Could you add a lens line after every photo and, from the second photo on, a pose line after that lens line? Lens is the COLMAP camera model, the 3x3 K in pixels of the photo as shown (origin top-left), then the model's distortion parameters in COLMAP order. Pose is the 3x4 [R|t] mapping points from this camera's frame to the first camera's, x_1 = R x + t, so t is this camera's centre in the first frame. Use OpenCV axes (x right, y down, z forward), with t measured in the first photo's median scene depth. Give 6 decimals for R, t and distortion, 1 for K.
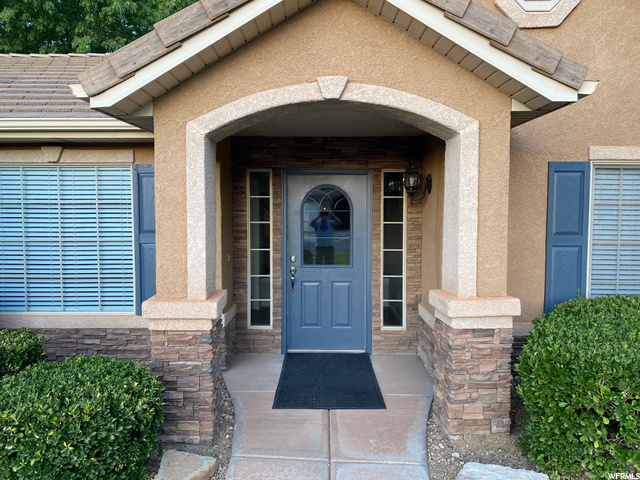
lens RADIAL K [[489.2, 0, 320.0], [0, 489.2, 236.8], [0, 0, 1]] dist [0.079547, -0.125819]
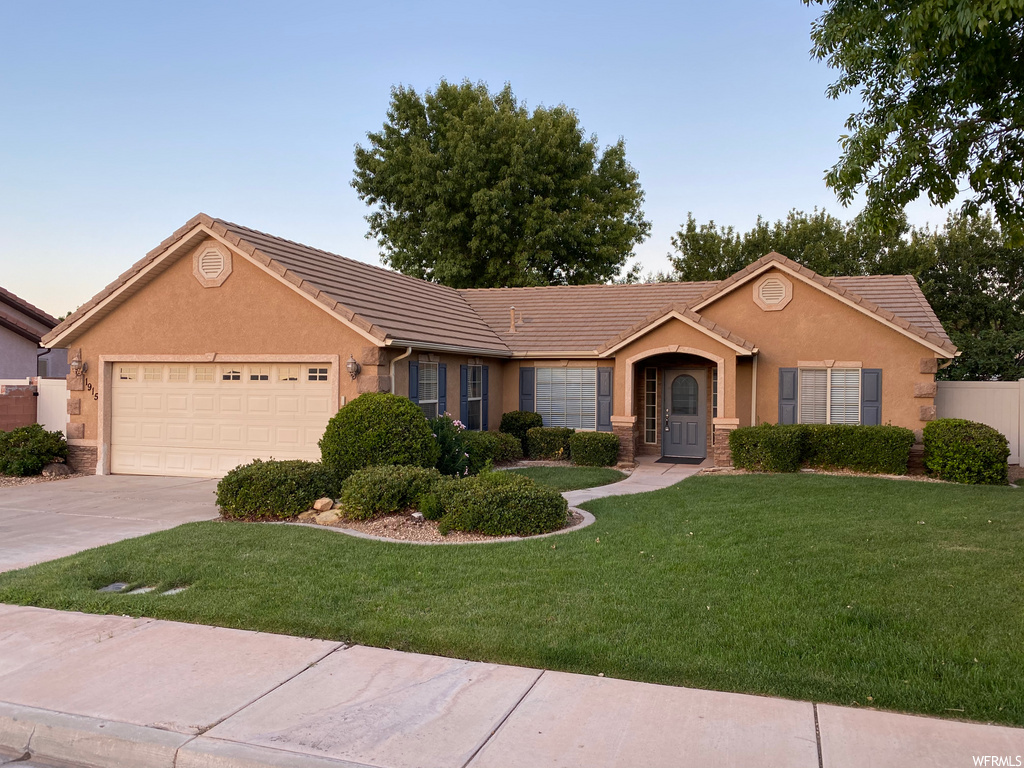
lens RADIAL K [[787.2, 0, 501.1], [0, 787.2, 385.5], [0, 0, 1]] dist [0.011585, -0.009863]
pose [[0.946725, 0.010978, -0.321856, 0.387788], [-0.027071, 0.998594, -0.045568, 0.121518], [0.320904, 0.051853, 0.945691, -2.622603]]
